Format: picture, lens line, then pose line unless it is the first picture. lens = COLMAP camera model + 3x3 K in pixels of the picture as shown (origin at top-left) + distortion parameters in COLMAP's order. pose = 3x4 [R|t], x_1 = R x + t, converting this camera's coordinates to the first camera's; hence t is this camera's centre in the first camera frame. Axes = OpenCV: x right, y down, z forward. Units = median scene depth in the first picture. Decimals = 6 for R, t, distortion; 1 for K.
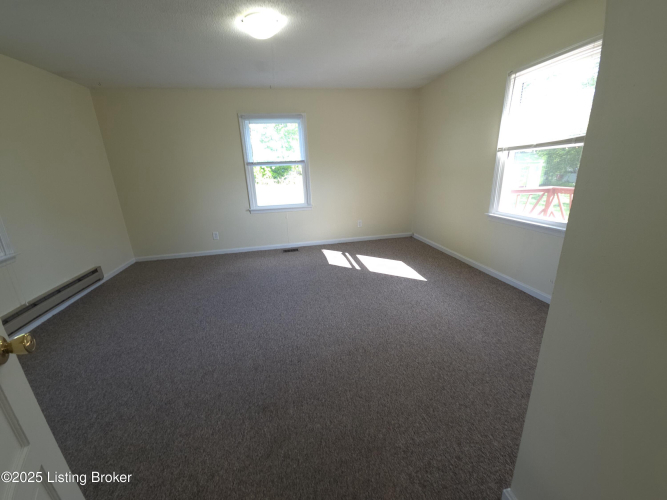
lens RADIAL K [[270.0, 0, 333.5], [0, 270.0, 250.0], [0, 0, 1]] dist [0.000752, -0.000451]
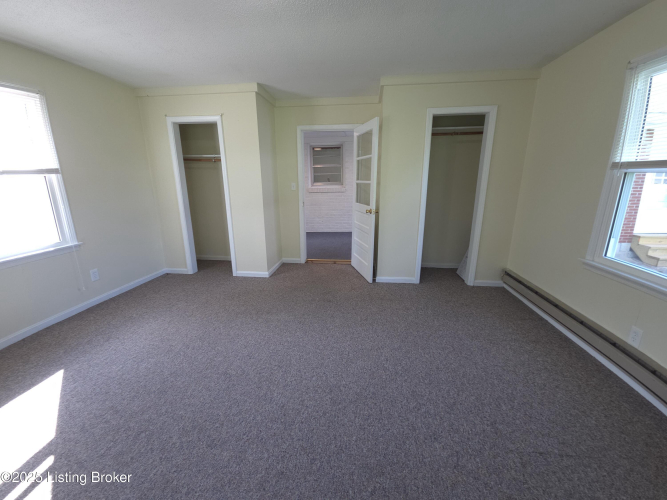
lens RADIAL K [[270.0, 0, 333.5], [0, 270.0, 250.0], [0, 0, 1]] dist [0.000752, -0.000451]
pose [[-0.951997, -0.029738, 0.304658, -0.539262], [0.132974, 0.856280, 0.499101, -0.441351], [-0.275715, 0.515655, -0.811222, 1.482191]]
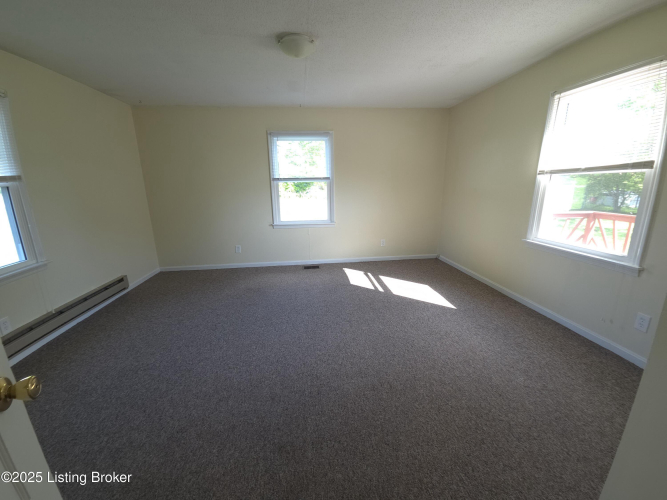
lens RADIAL K [[270.0, 0, 333.5], [0, 270.0, 250.0], [0, 0, 1]] dist [0.000752, -0.000451]
pose [[0.996880, 0.042158, -0.066735, -0.027695], [-0.045573, 0.997683, -0.050513, -0.026753], [0.064451, 0.053397, 0.996491, 0.040415]]
